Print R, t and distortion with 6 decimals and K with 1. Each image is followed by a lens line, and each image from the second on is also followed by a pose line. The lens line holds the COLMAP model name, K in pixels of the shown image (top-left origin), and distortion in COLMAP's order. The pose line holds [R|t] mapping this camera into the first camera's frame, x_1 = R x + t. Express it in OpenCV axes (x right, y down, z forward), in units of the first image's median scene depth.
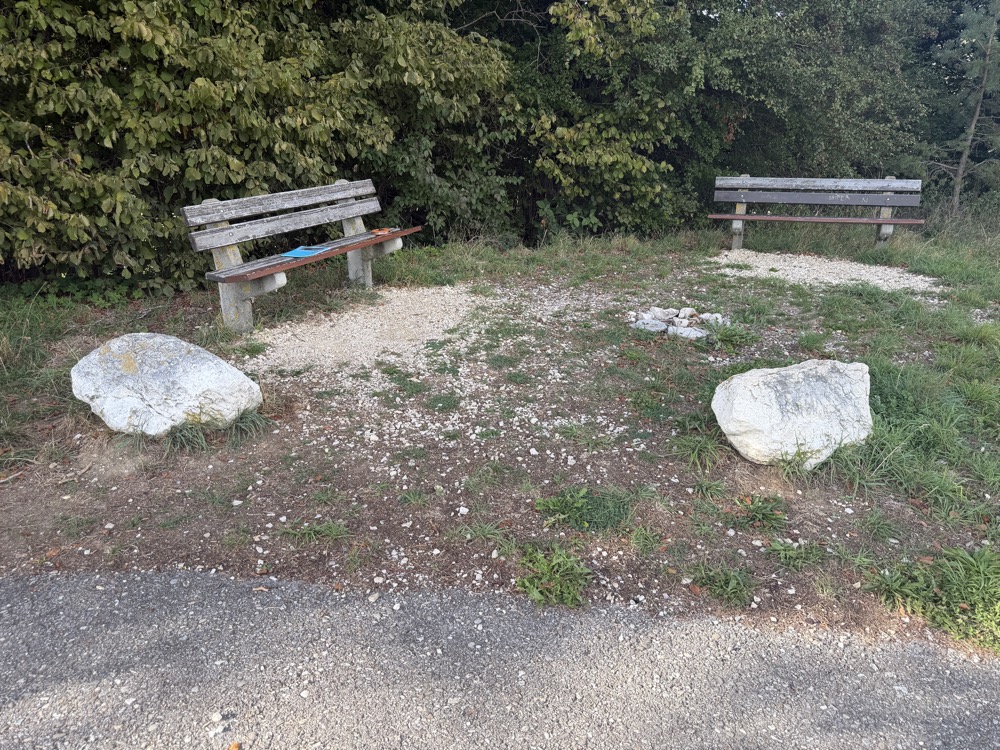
lens RADIAL K [[694.1, 0, 500.0], [0, 694.1, 375.0], [0, 0, 1]] dist [0.026649, -0.000944]
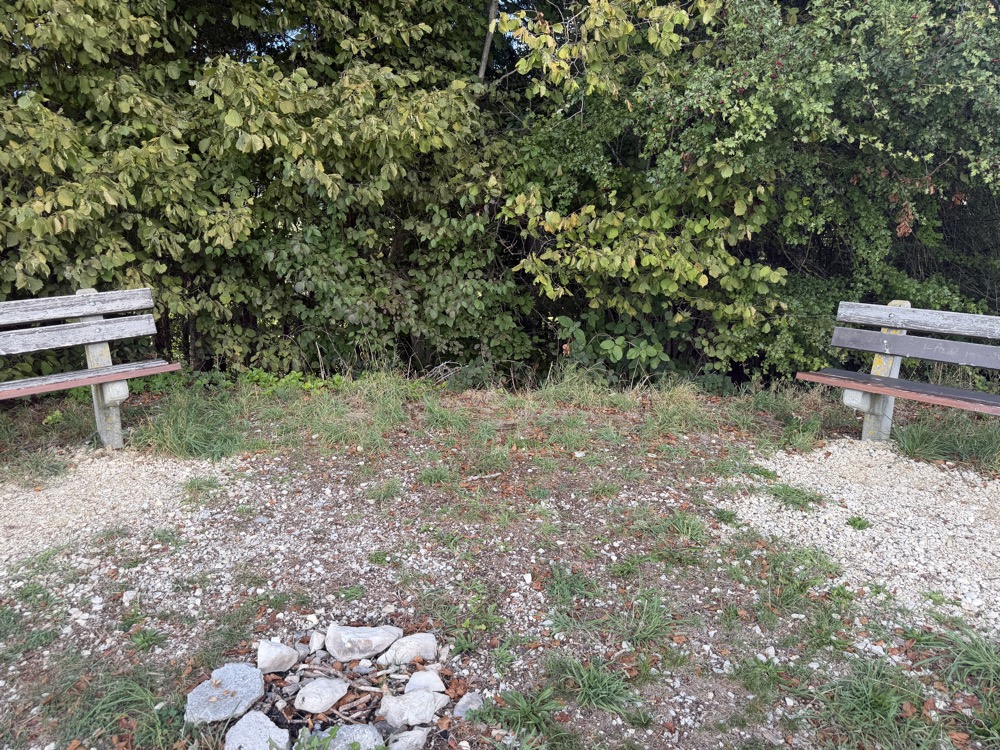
lens RADIAL K [[694.1, 0, 500.0], [0, 694.1, 375.0], [0, 0, 1]] dist [0.026649, -0.000944]
pose [[0.889864, 0.108930, -0.443031, 0.422911], [-0.150410, 0.986833, -0.059476, -0.206364], [0.430719, 0.119562, 0.894531, 0.545508]]
